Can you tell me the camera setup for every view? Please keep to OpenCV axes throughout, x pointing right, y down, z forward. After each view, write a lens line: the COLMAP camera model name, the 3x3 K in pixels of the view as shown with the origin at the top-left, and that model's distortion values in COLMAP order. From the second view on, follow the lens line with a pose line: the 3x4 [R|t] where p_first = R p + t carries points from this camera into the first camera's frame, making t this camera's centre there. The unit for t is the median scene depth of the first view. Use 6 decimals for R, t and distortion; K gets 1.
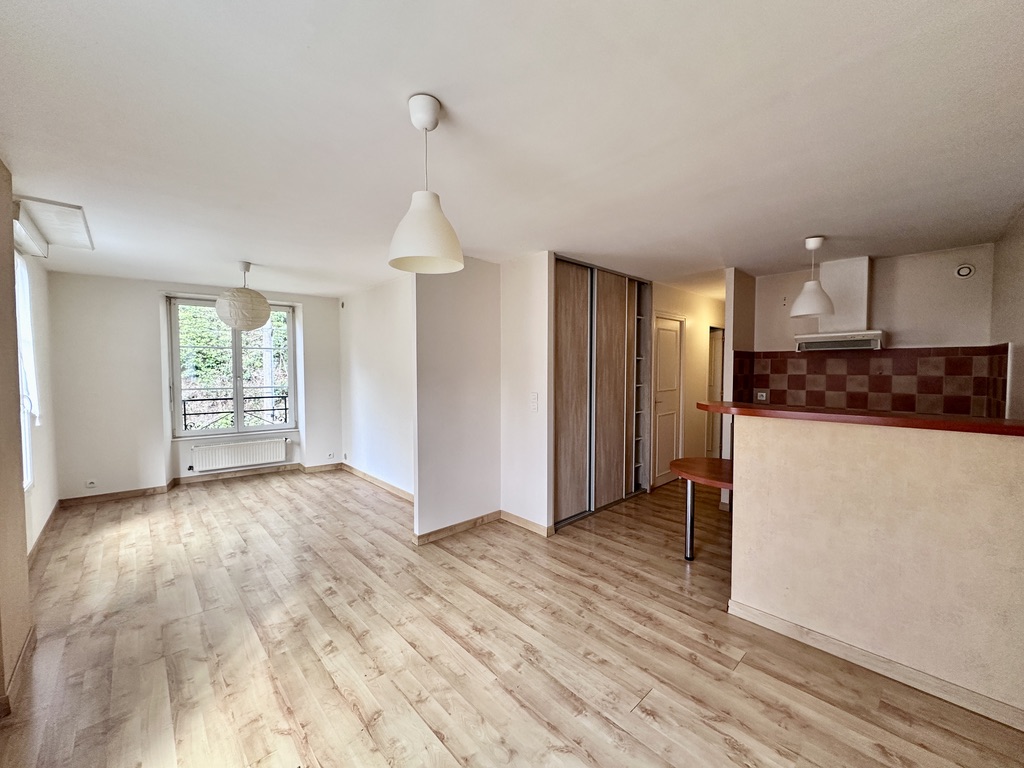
lens RADIAL K [[407.5, 0, 512.1], [0, 407.5, 380.7], [0, 0, 1]] dist [-0.004069, 0.000727]
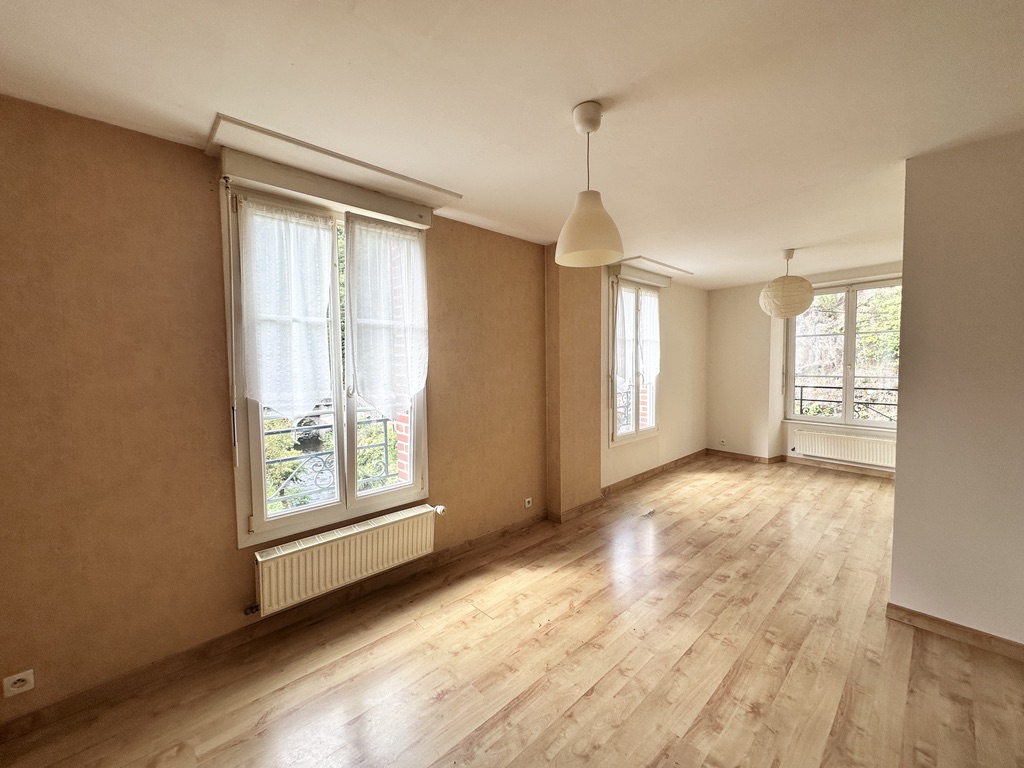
lens RADIAL K [[407.5, 0, 511.9], [0, 407.5, 382.1], [0, 0, 1]] dist [-0.004069, 0.000727]
pose [[-0.002150, 0.049070, -0.998793, 0.413903], [-0.018778, 0.998617, 0.049102, -0.001921], [0.999821, 0.018860, -0.001226, 0.370916]]
